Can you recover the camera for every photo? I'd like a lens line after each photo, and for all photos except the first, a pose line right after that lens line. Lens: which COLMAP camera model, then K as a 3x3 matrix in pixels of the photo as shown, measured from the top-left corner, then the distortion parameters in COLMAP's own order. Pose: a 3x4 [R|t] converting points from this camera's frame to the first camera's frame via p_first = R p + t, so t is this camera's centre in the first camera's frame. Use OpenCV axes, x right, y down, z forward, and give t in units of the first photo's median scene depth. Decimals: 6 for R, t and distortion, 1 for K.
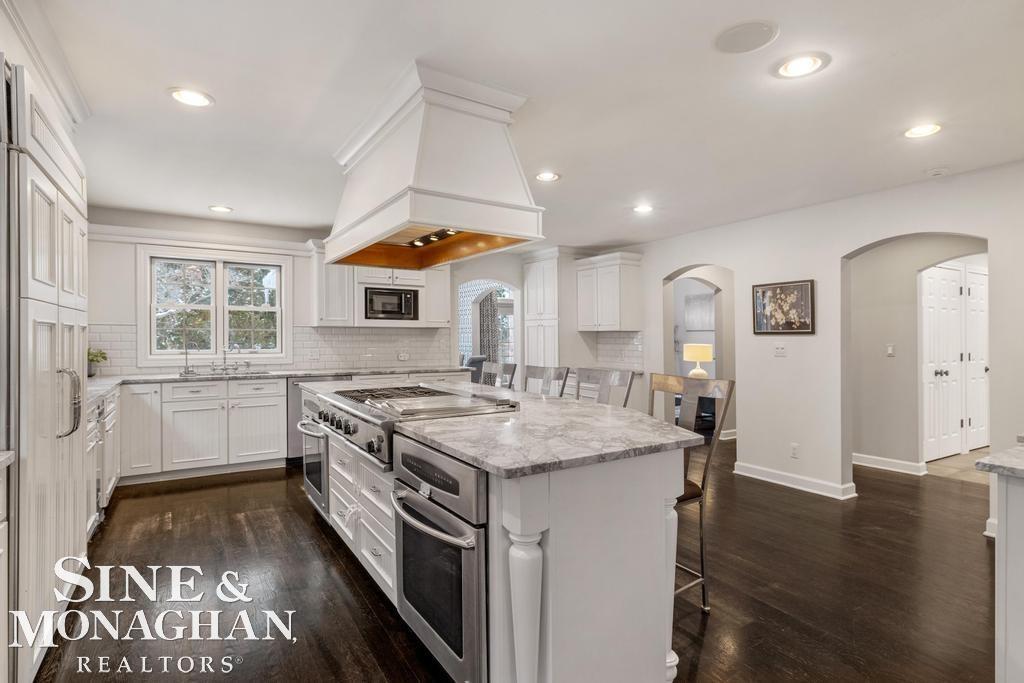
lens RADIAL K [[514.1, 0, 510.2], [0, 514.1, 335.4], [0, 0, 1]] dist [-0.002552, 0.000133]
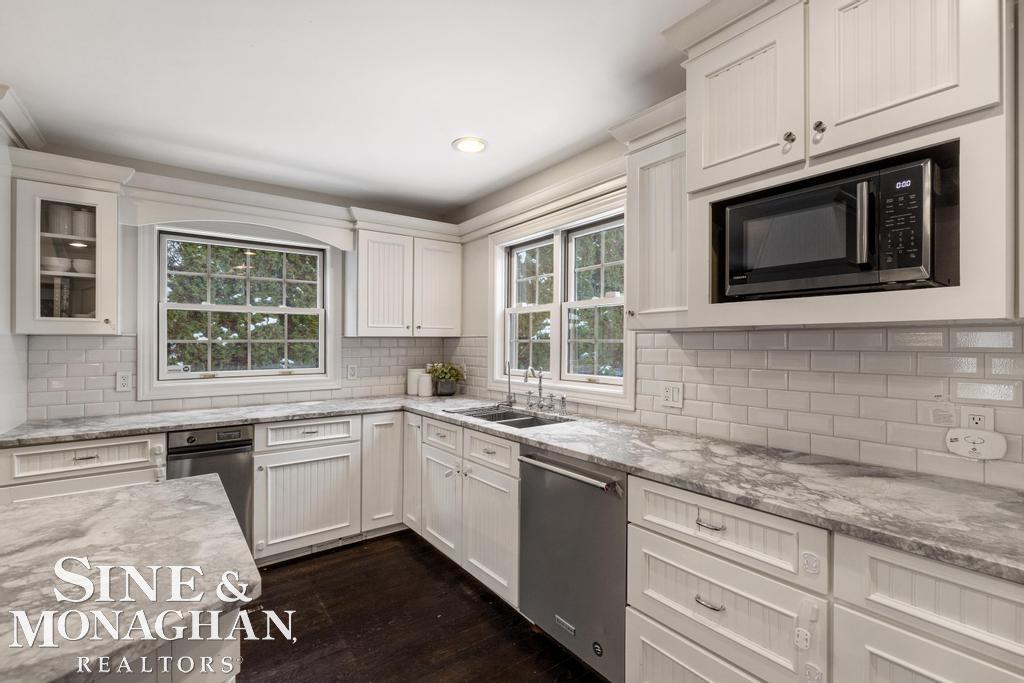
lens RADIAL K [[452.2, 0, 516.2], [0, 452.2, 351.9], [0, 0, 1]] dist [-0.003876, -0.000932]
pose [[0.095551, 0.016070, -0.995295, -0.017927], [0.002858, 0.999861, 0.016418, -0.007464], [0.995420, -0.004414, 0.095492, 0.953624]]
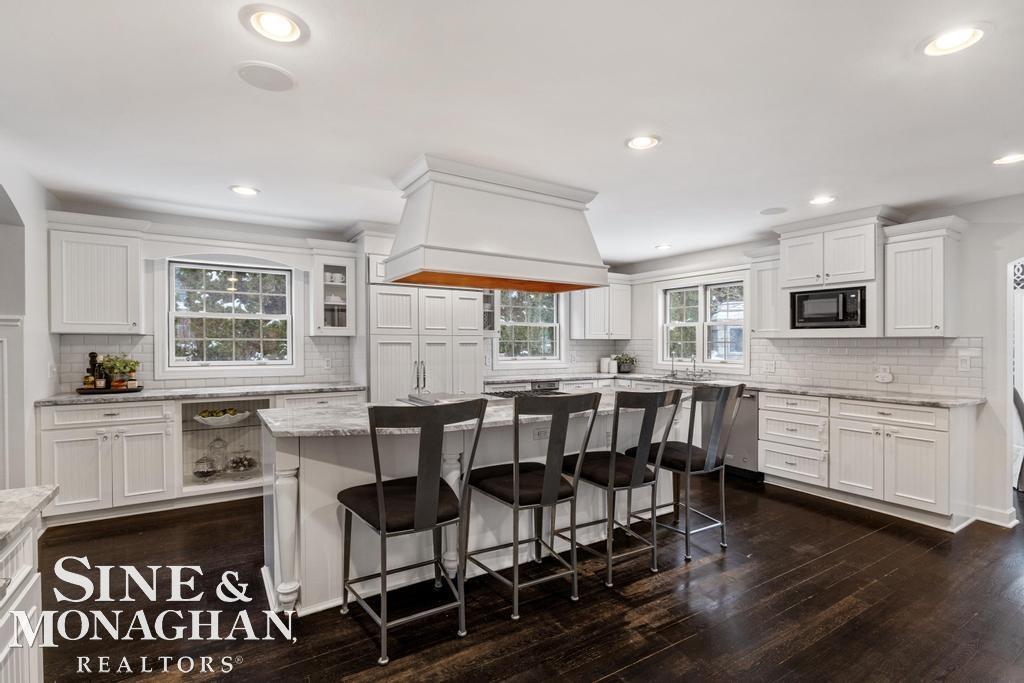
lens RADIAL K [[470.3, 0, 514.8], [0, 470.3, 346.2], [0, 0, 1]] dist [-0.013110, 0.000004]
pose [[0.012878, 0.003619, -0.999911, 0.562996], [-0.001165, 0.999993, 0.003604, -0.005640], [0.999916, 0.001118, 0.012882, 0.584867]]
